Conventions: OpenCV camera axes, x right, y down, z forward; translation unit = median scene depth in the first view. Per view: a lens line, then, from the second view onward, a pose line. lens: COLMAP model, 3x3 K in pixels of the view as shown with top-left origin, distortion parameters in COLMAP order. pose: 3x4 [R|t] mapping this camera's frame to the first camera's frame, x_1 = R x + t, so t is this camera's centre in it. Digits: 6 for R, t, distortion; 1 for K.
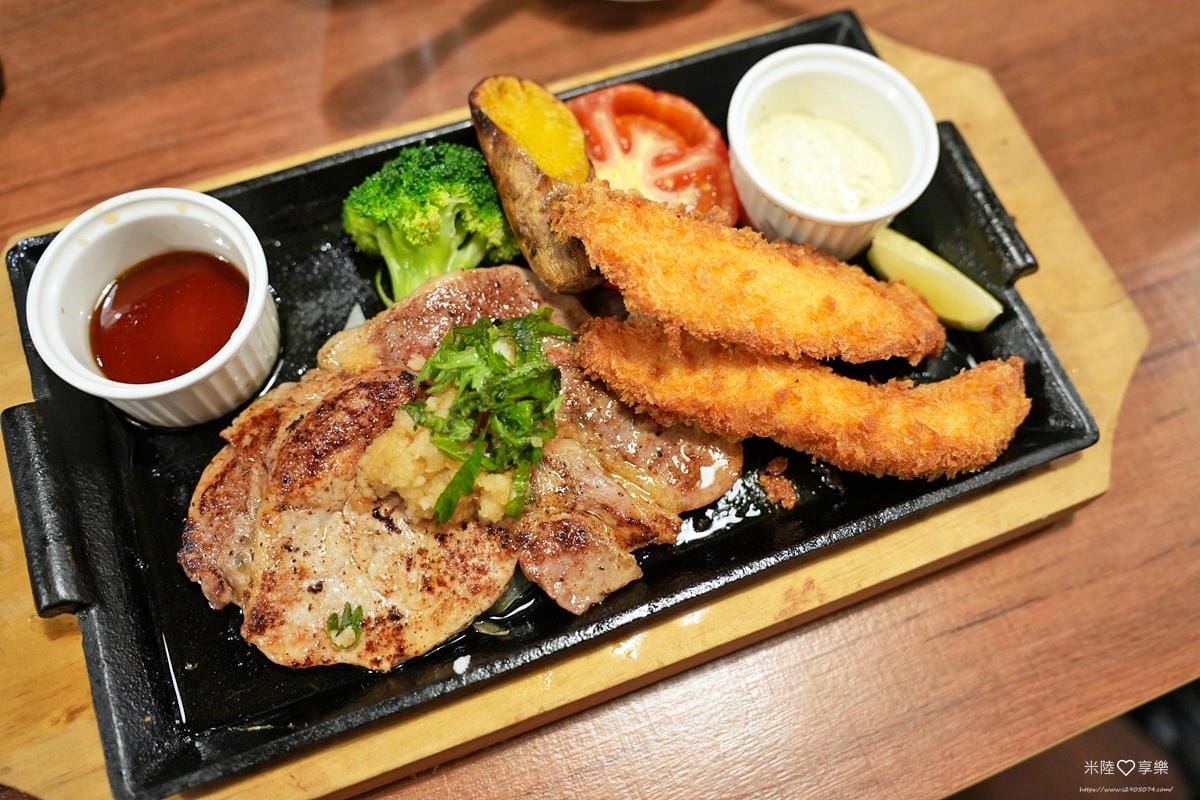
lens RADIAL K [[1028.5, 0, 600.0], [0, 1028.5, 400.0], [0, 0, 1]] dist [-0.012507, -0.003302]
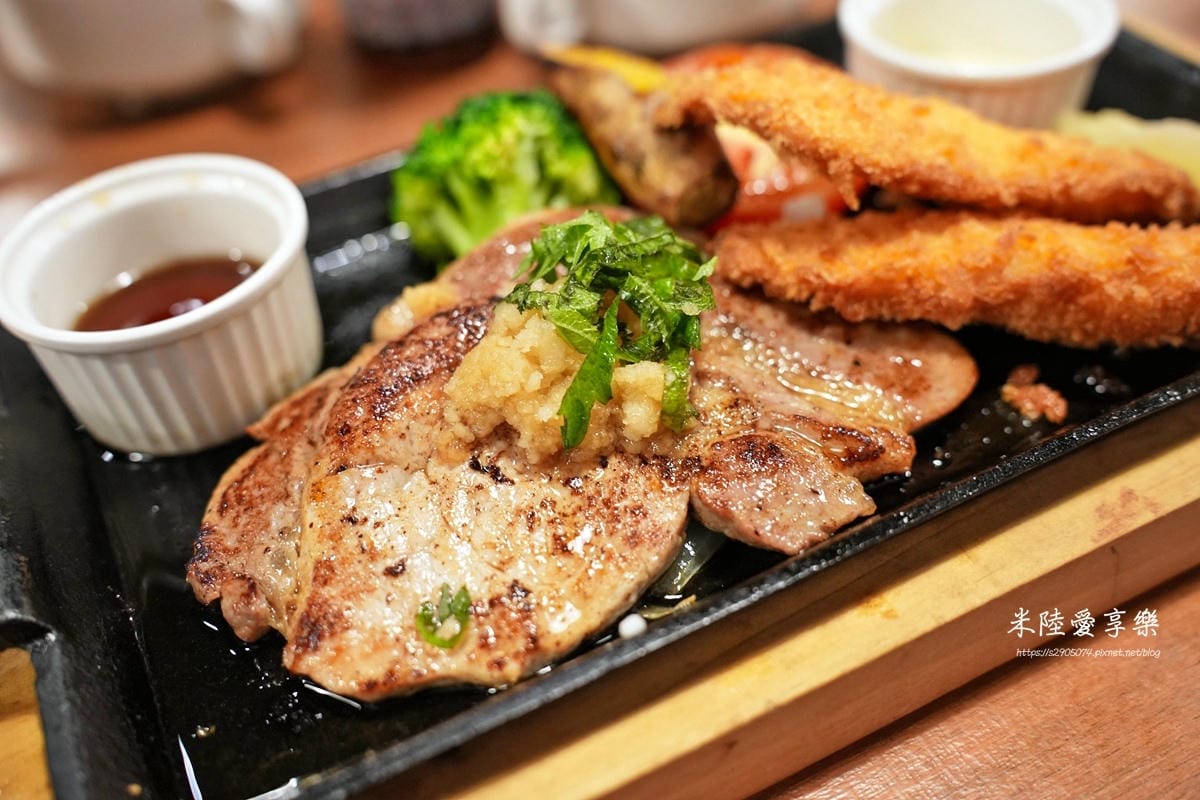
lens RADIAL K [[1181.2, 0, 600.0], [0, 1181.2, 400.0], [0, 0, 1]] dist [0.074482, -0.235933]
pose [[0.987734, -0.156130, -0.002053, -0.127143], [0.138921, 0.884717, -0.444946, 0.439185], [0.071286, 0.439203, 0.895555, 0.277882]]
